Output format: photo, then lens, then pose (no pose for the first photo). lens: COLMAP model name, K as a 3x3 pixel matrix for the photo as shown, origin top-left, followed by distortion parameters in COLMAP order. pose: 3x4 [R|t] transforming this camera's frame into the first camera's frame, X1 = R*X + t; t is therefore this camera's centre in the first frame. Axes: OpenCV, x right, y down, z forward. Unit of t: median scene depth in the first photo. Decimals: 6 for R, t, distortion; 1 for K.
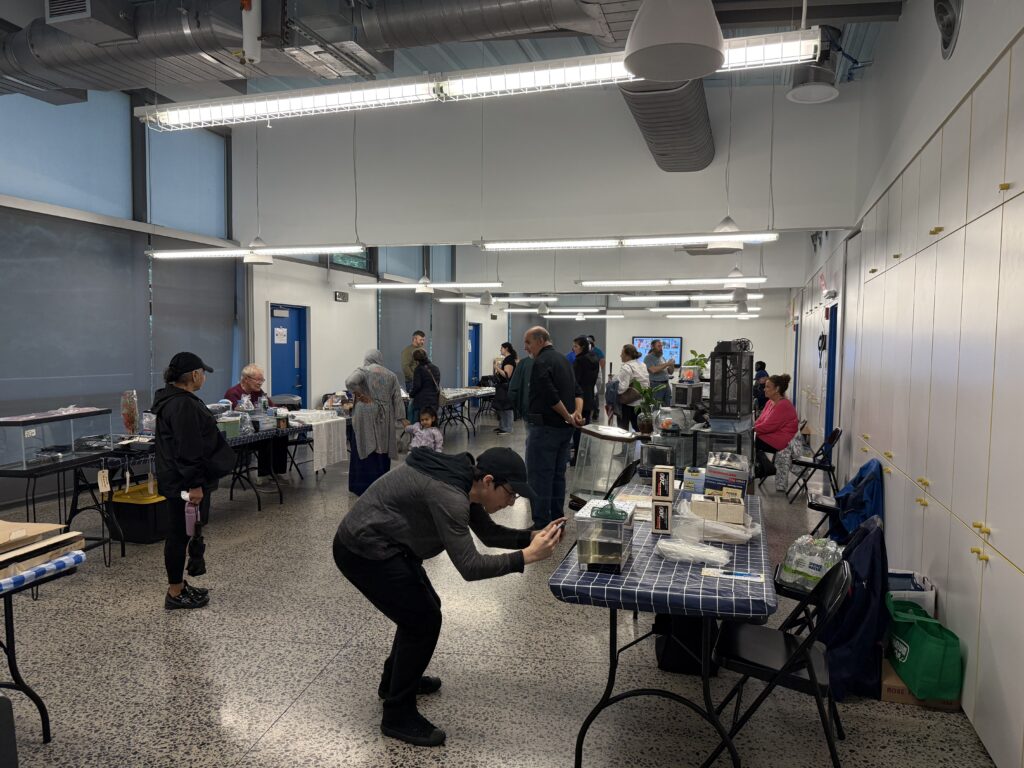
lens RADIAL K [[734.2, 0, 515.1], [0, 734.2, 387.3], [0, 0, 1]] dist [0.017898, -0.014797]
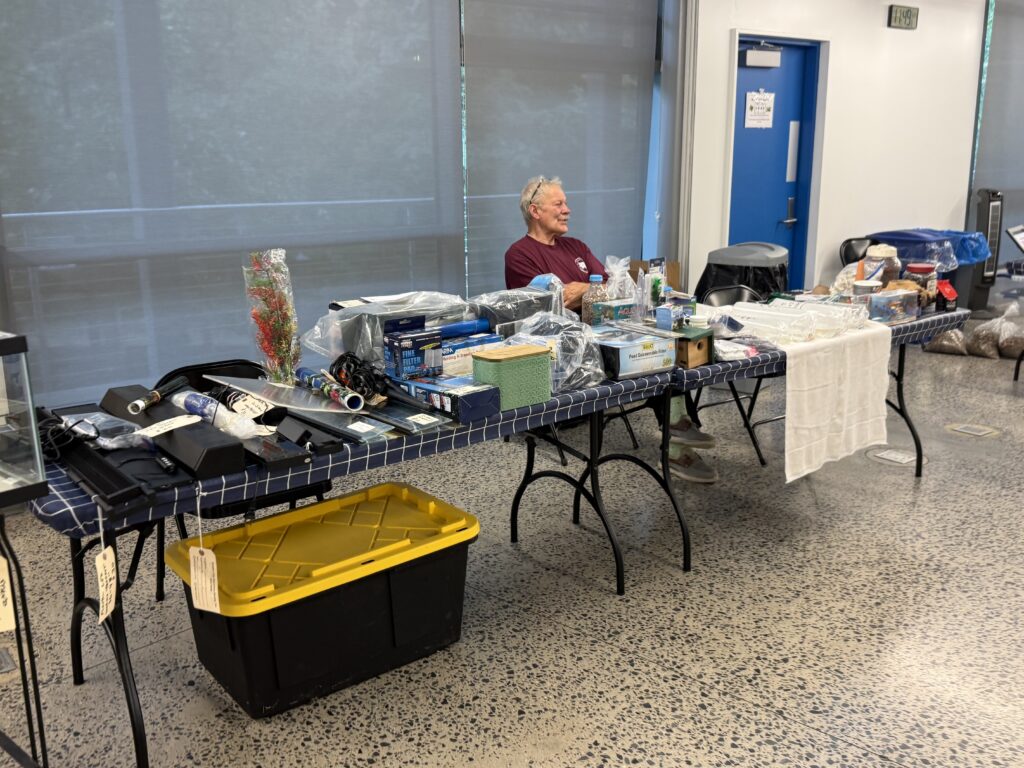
lens RADIAL K [[971.6, 0, 518.5], [0, 971.6, 390.1], [0, 0, 1]] dist [0.050068, 0.000000]
pose [[0.834706, 0.115513, -0.538444, -0.094489], [-0.013511, 0.981755, 0.189672, -0.011783], [0.550530, -0.151045, 0.821037, 0.391864]]
